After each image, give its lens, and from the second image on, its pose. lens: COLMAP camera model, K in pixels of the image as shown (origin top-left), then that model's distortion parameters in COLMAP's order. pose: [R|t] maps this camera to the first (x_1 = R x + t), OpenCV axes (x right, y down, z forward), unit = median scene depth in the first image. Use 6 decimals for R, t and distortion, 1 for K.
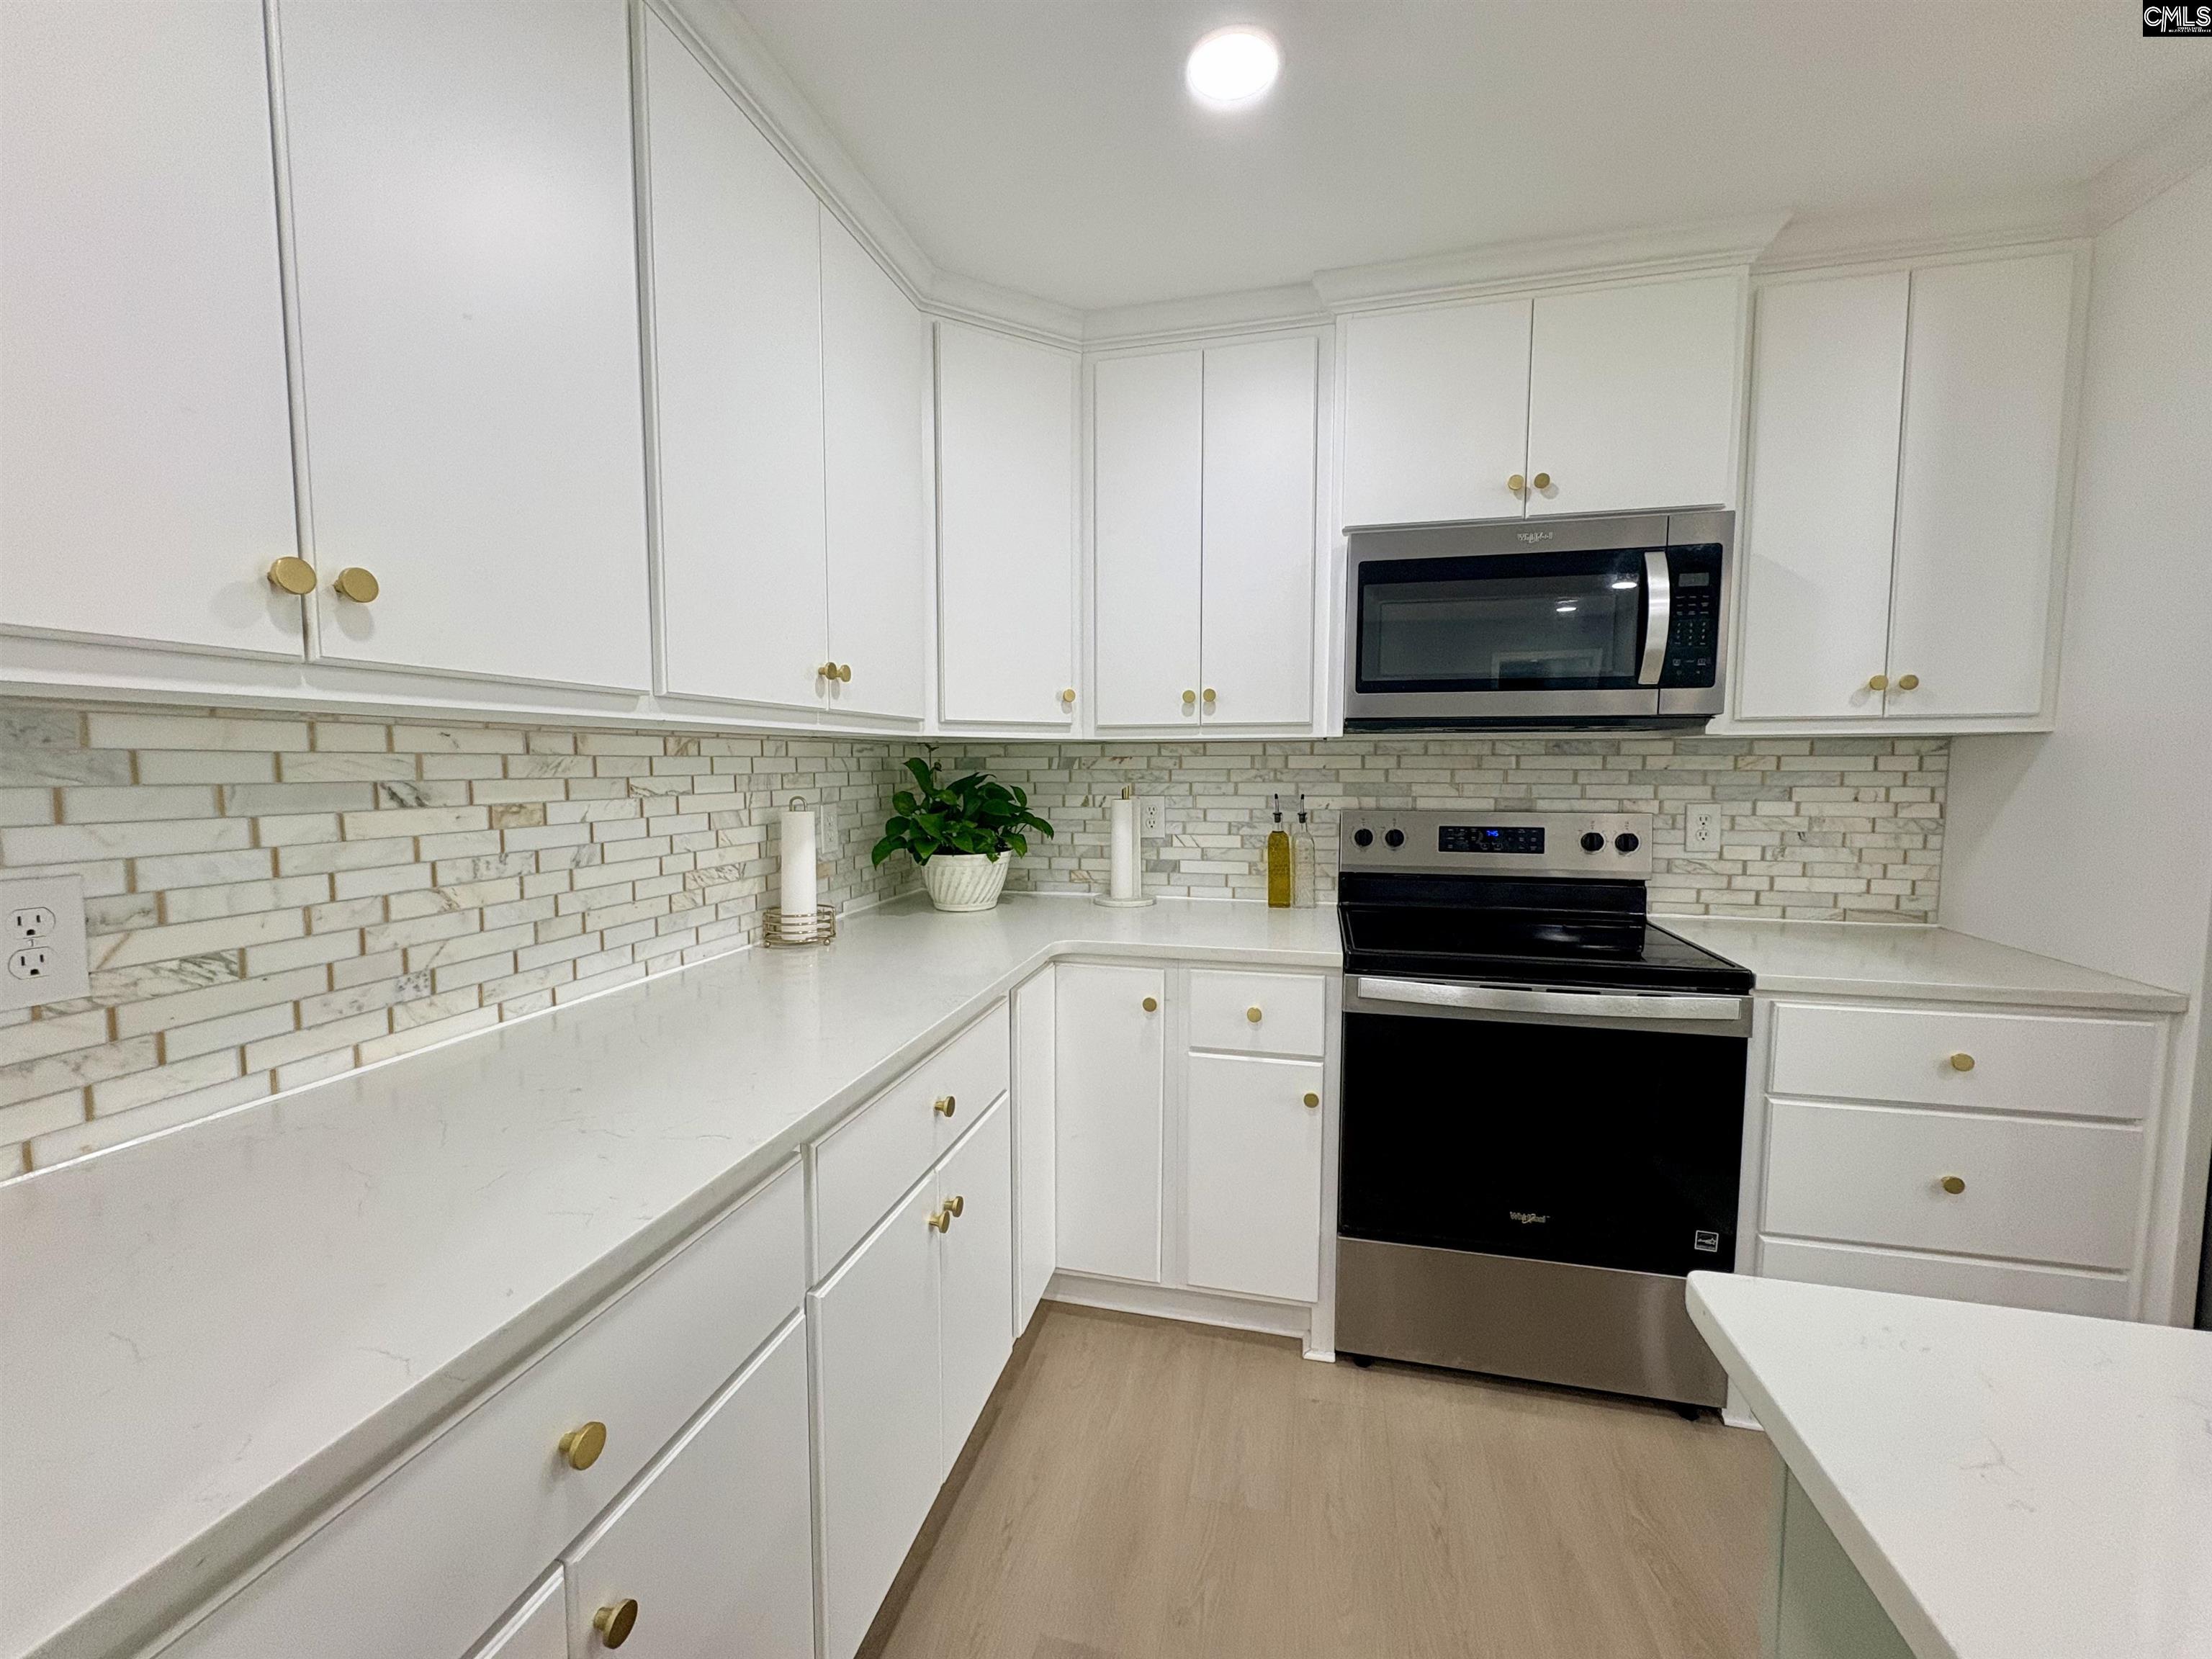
lens RADIAL K [[879.4, 0, 1107.6], [0, 879.4, 832.5], [0, 0, 1]] dist [0.001162, -0.000716]
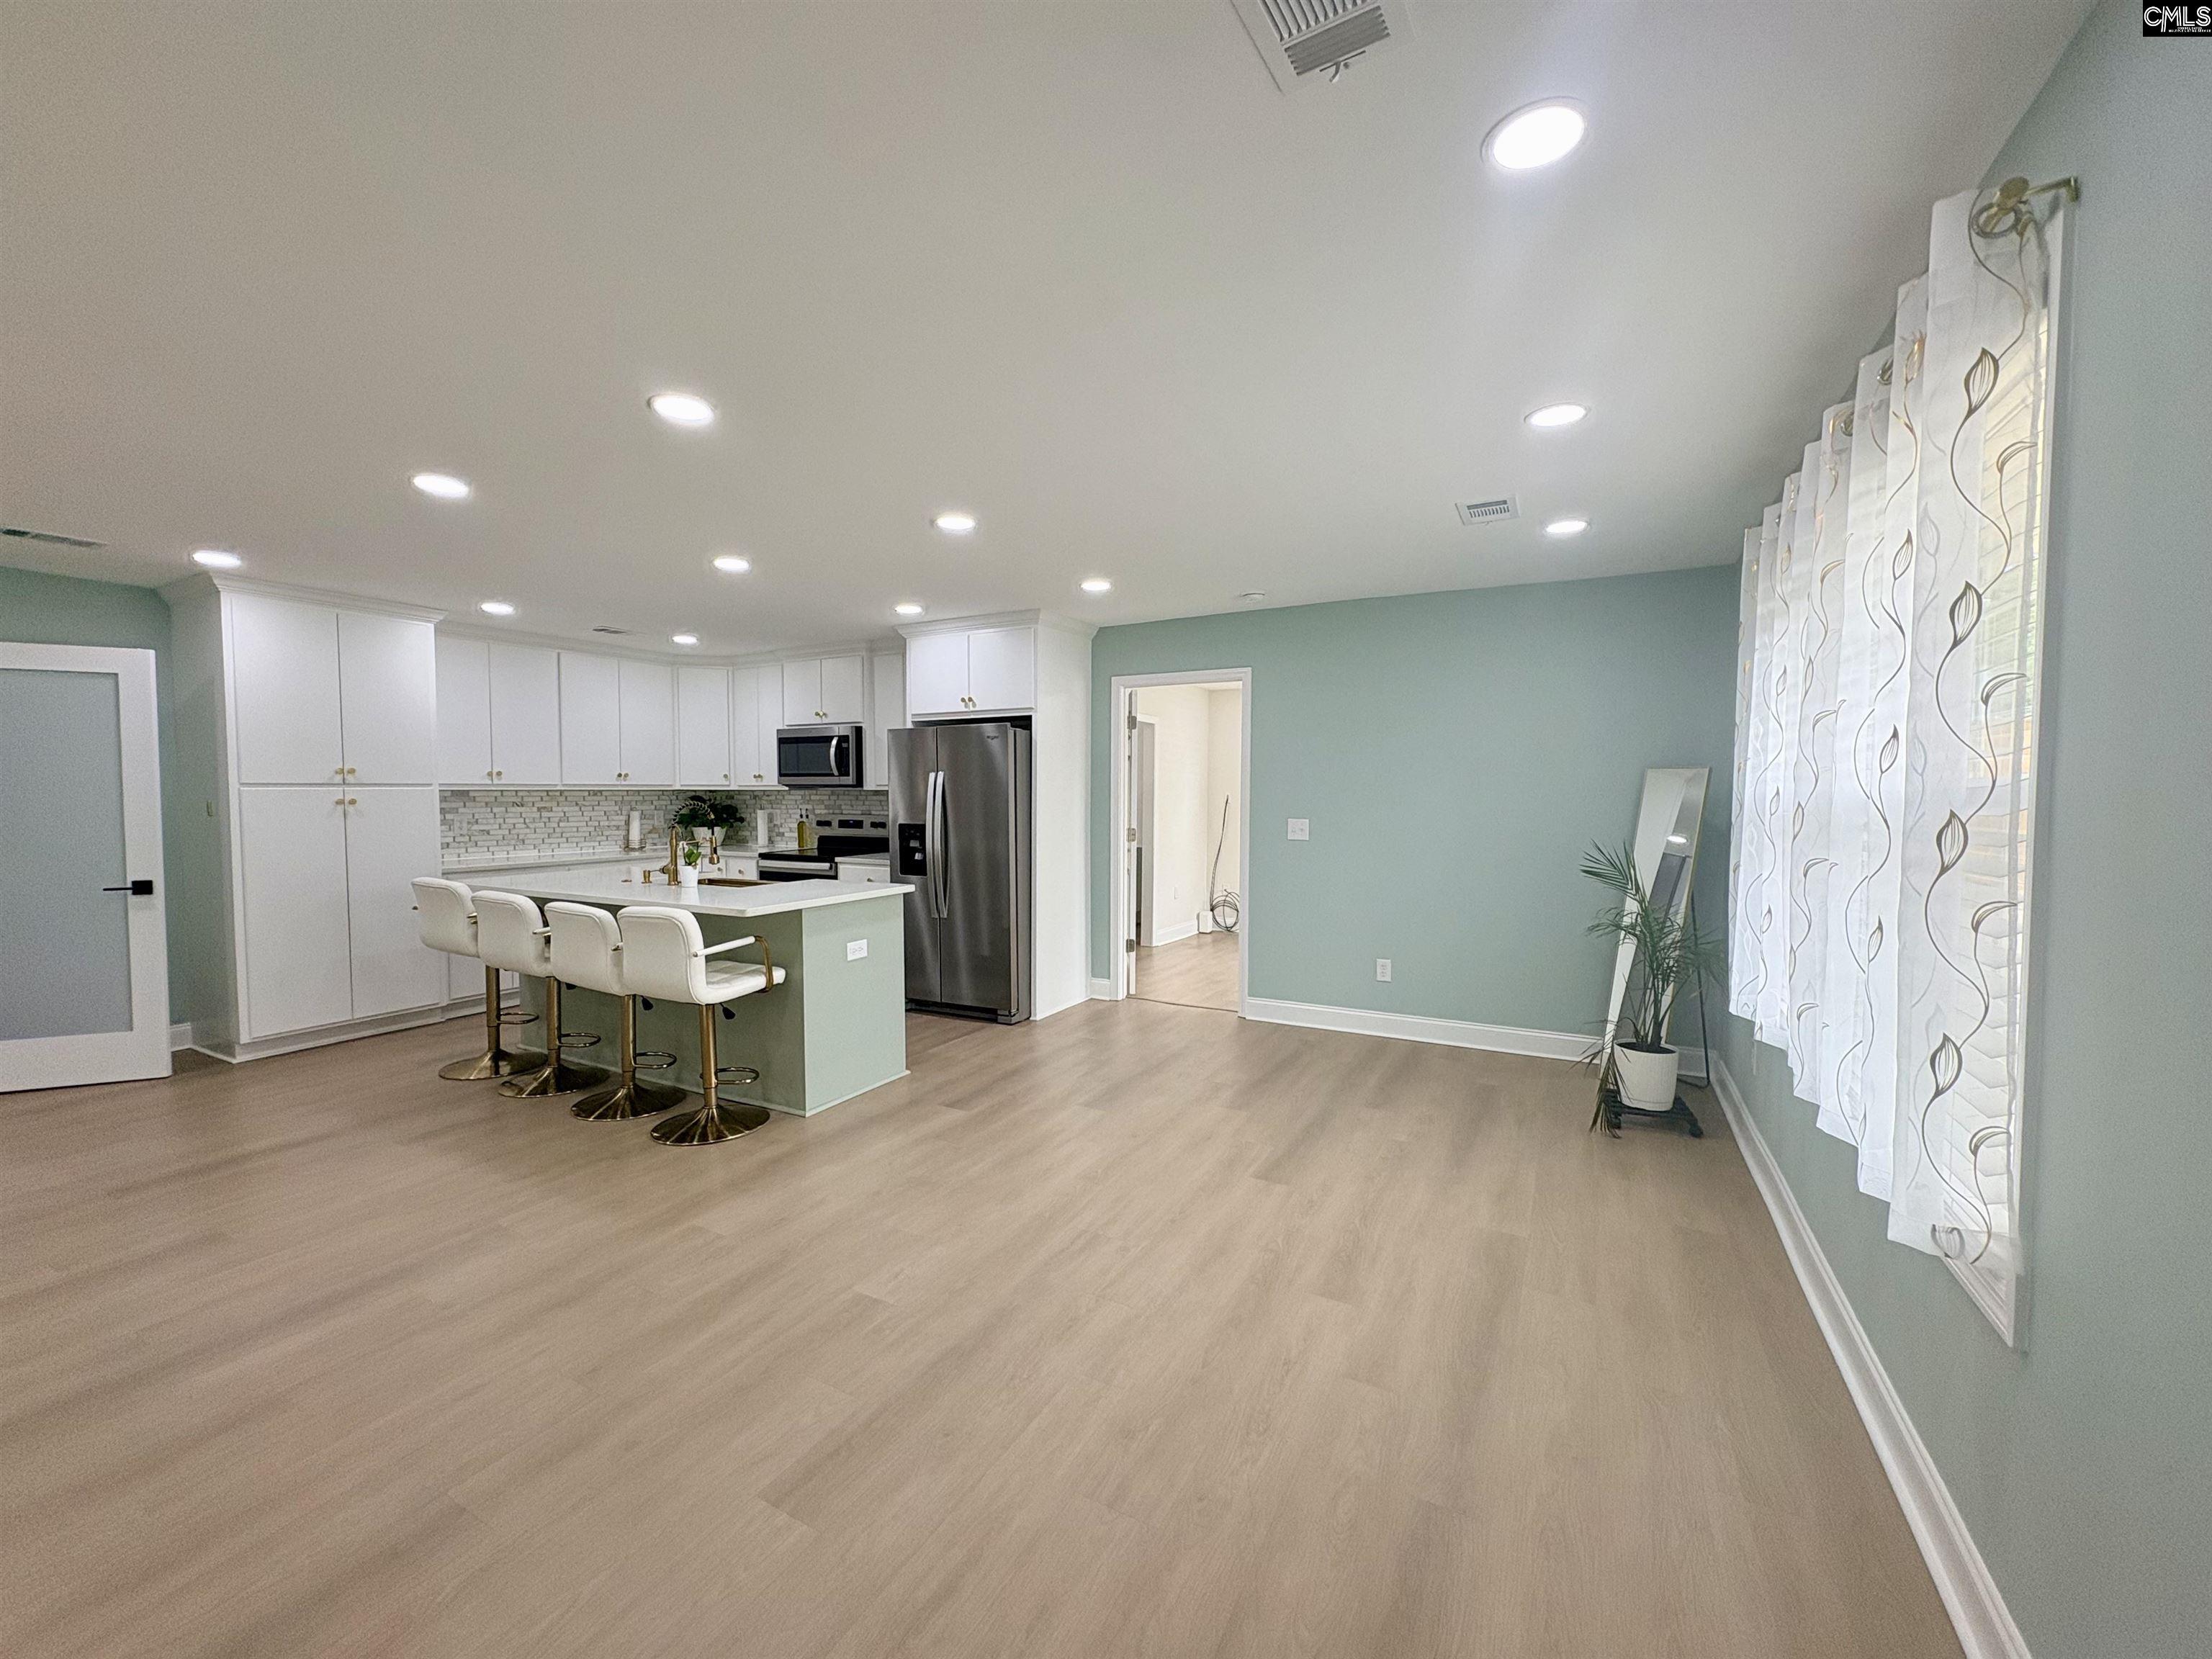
lens RADIAL K [[879.4, 0, 1099.4], [0, 879.4, 828.4], [0, 0, 1]] dist [0.001162, -0.000716]
pose [[0.963969, 0.012749, -0.265707, 2.386559], [-0.022579, 0.999168, -0.033974, 0.122051], [0.265053, 0.038750, 0.963455, -1.896006]]
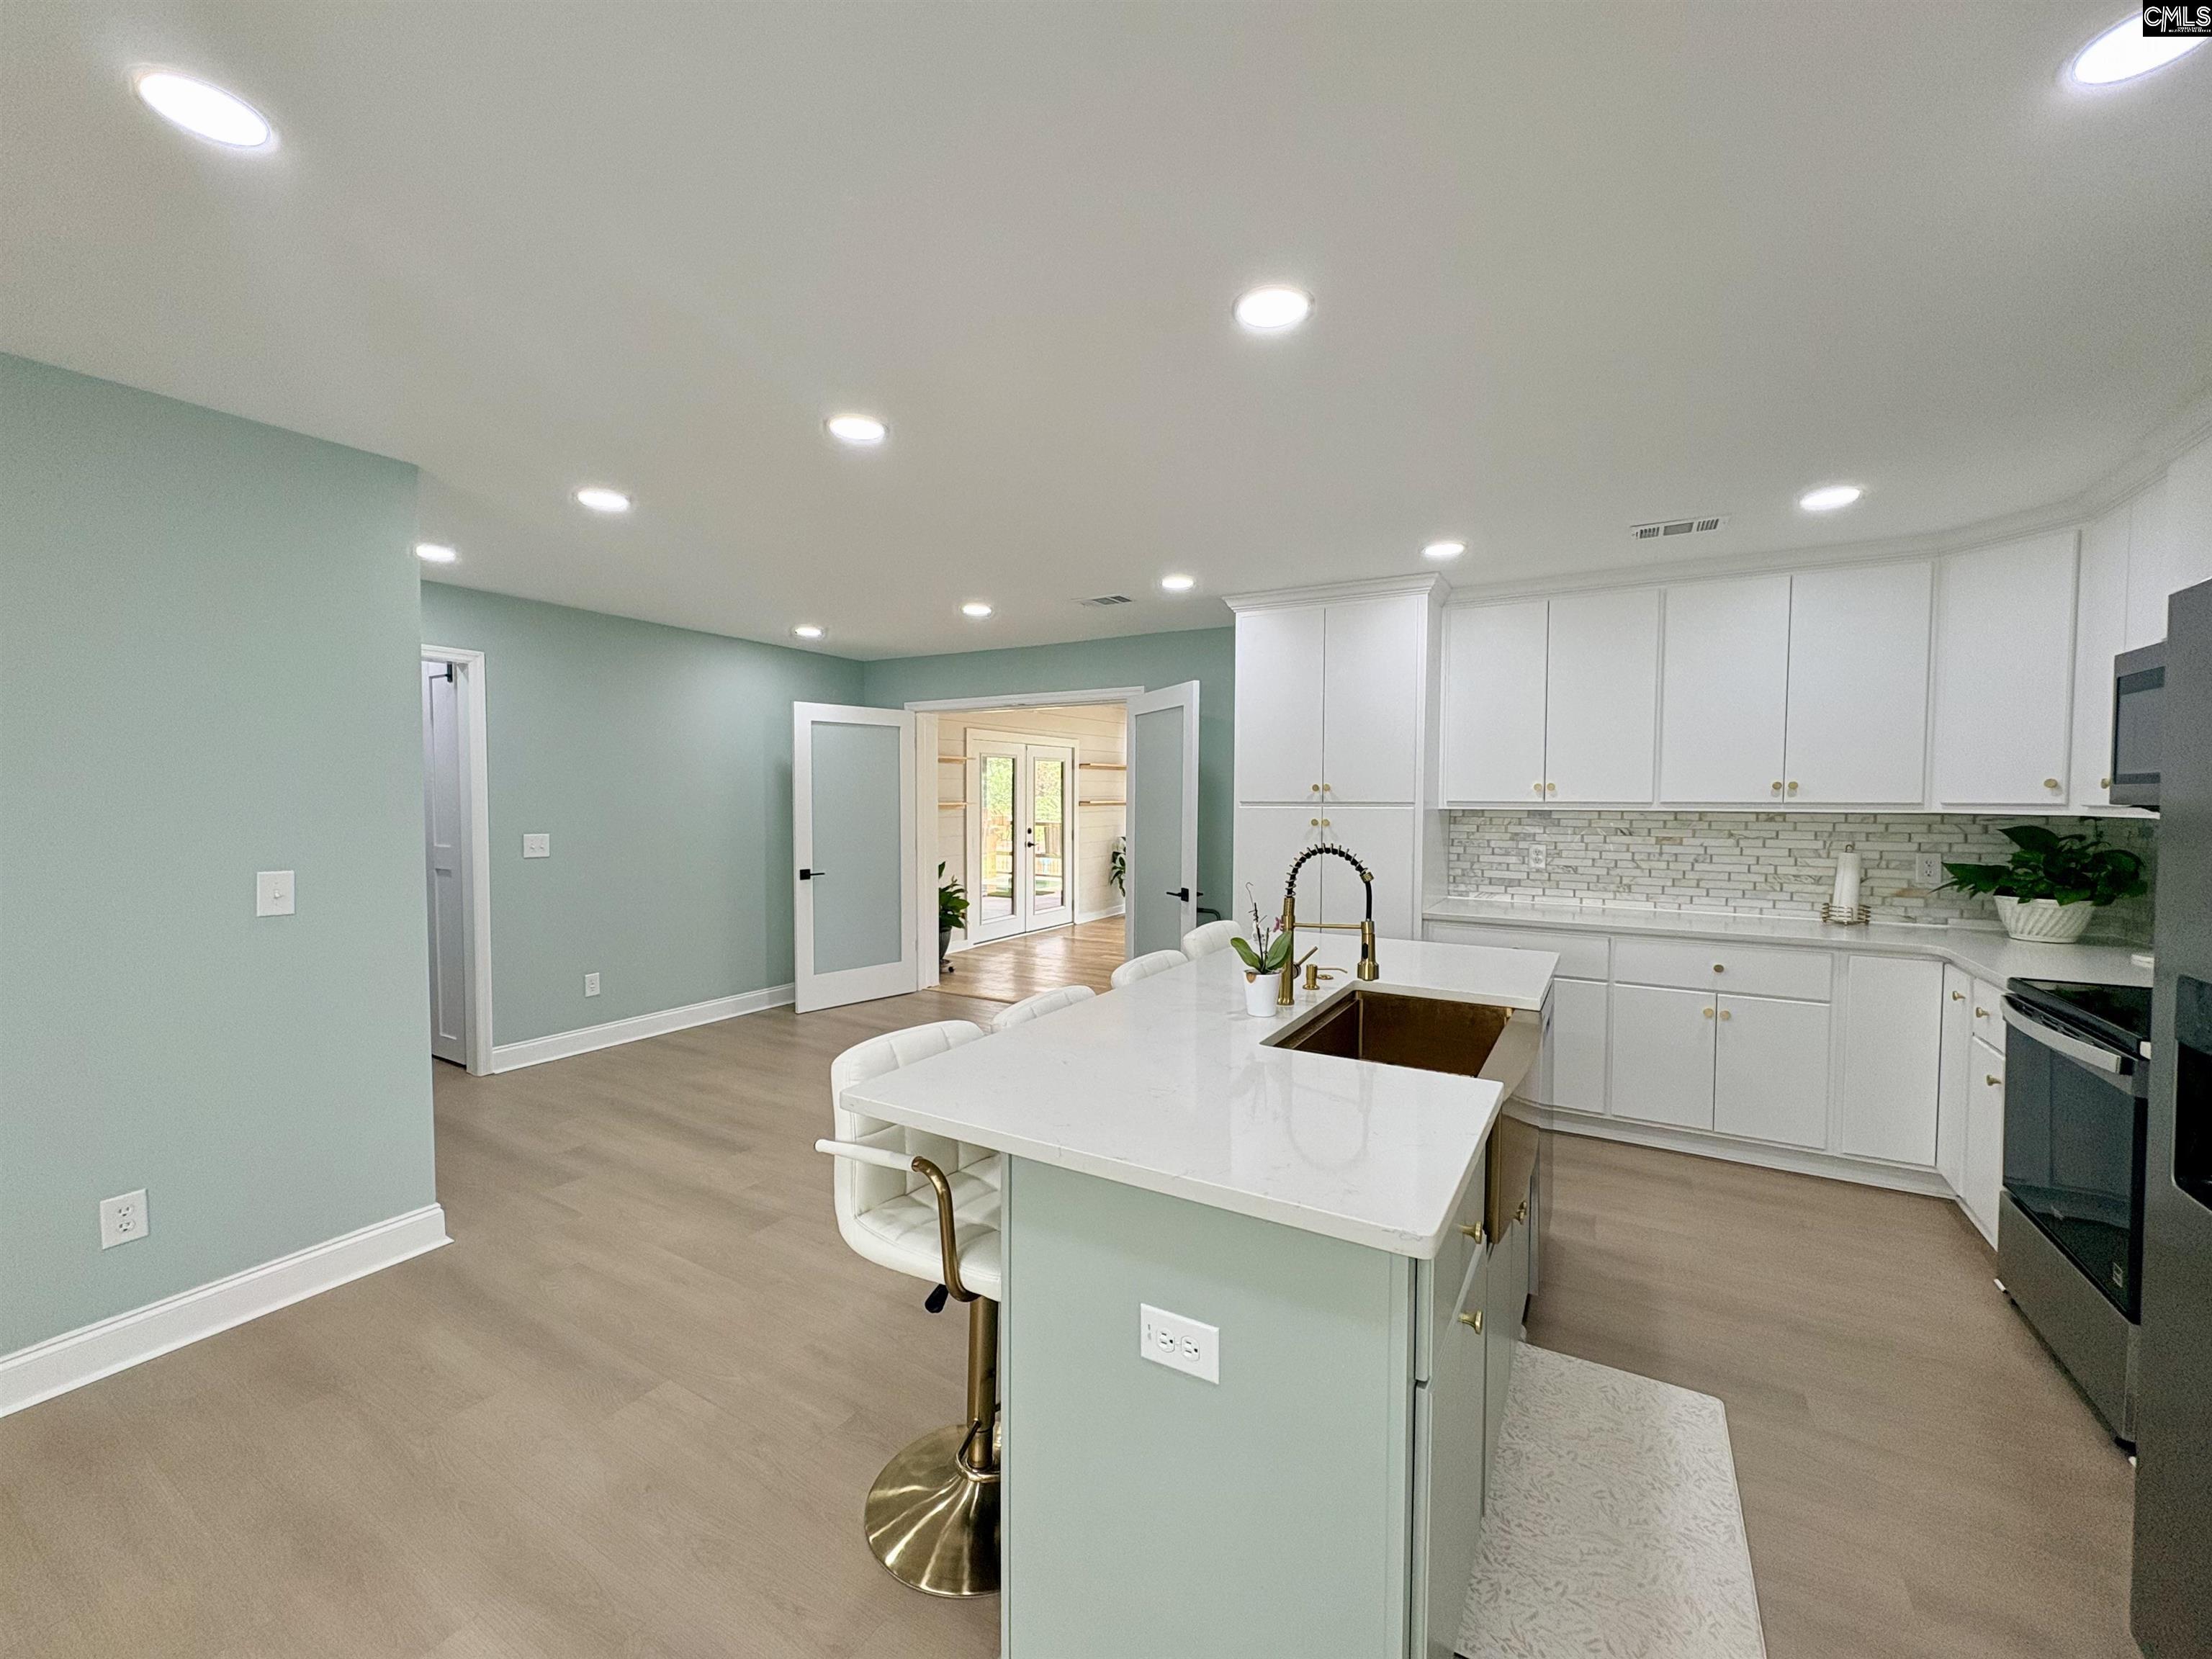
lens RADIAL K [[879.4, 0, 1107.5], [0, 879.4, 840.2], [0, 0, 1]] dist [0.001162, -0.000716]
pose [[-0.293832, 0.046380, -0.954731, 1.916059], [-0.080017, 0.994123, 0.072920, -0.061026], [0.952502, 0.097821, -0.288394, 0.040899]]
